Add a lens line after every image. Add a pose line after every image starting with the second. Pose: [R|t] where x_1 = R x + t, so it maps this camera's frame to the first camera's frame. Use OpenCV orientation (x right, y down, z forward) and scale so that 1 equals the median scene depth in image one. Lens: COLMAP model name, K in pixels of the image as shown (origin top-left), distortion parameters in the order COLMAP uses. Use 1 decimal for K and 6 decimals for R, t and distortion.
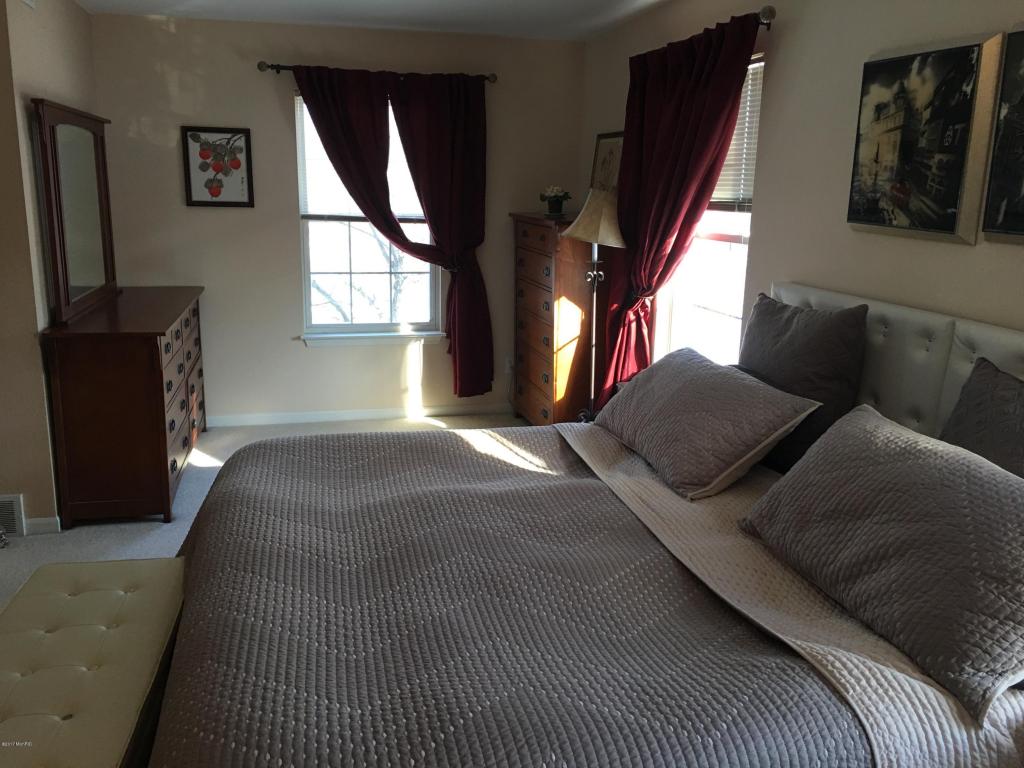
lens RADIAL K [[870.5, 0, 510.6], [0, 870.5, 381.1], [0, 0, 1]] dist [0.087370, -0.120835]
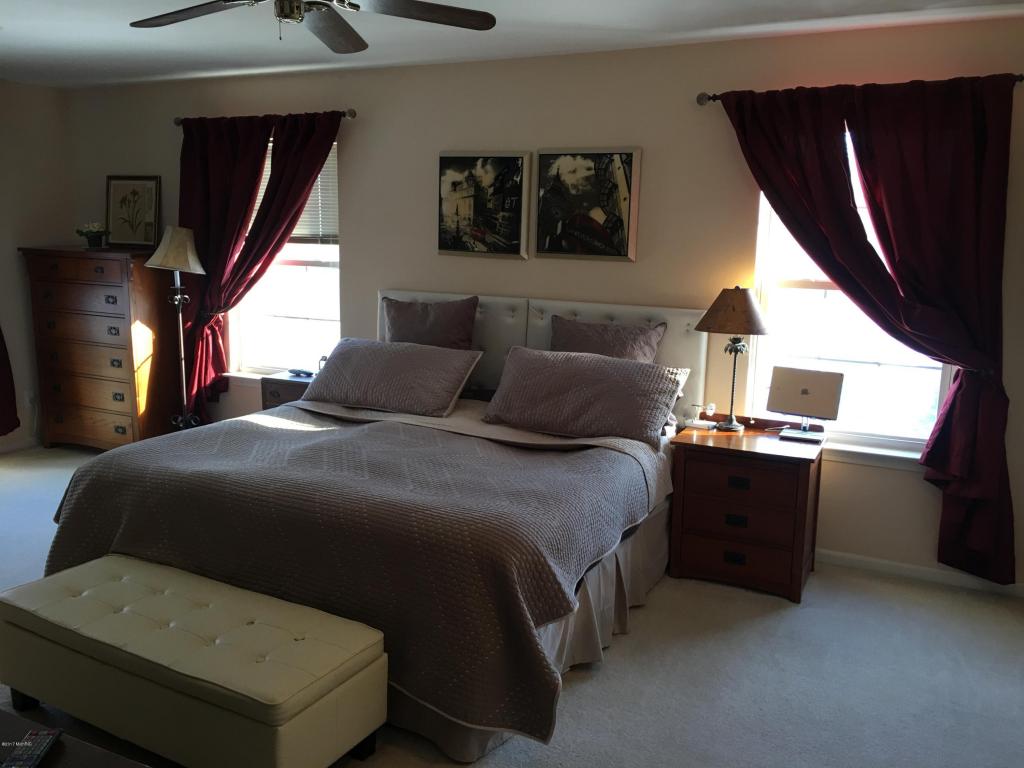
lens RADIAL K [[870.5, 0, 512.4], [0, 870.5, 383.4], [0, 0, 1]] dist [0.087370, -0.120835]
pose [[0.623317, -0.140713, 0.769205, -0.885283], [0.163646, 0.985368, 0.047647, 0.013485], [-0.764654, 0.096178, 0.637224, -0.142025]]
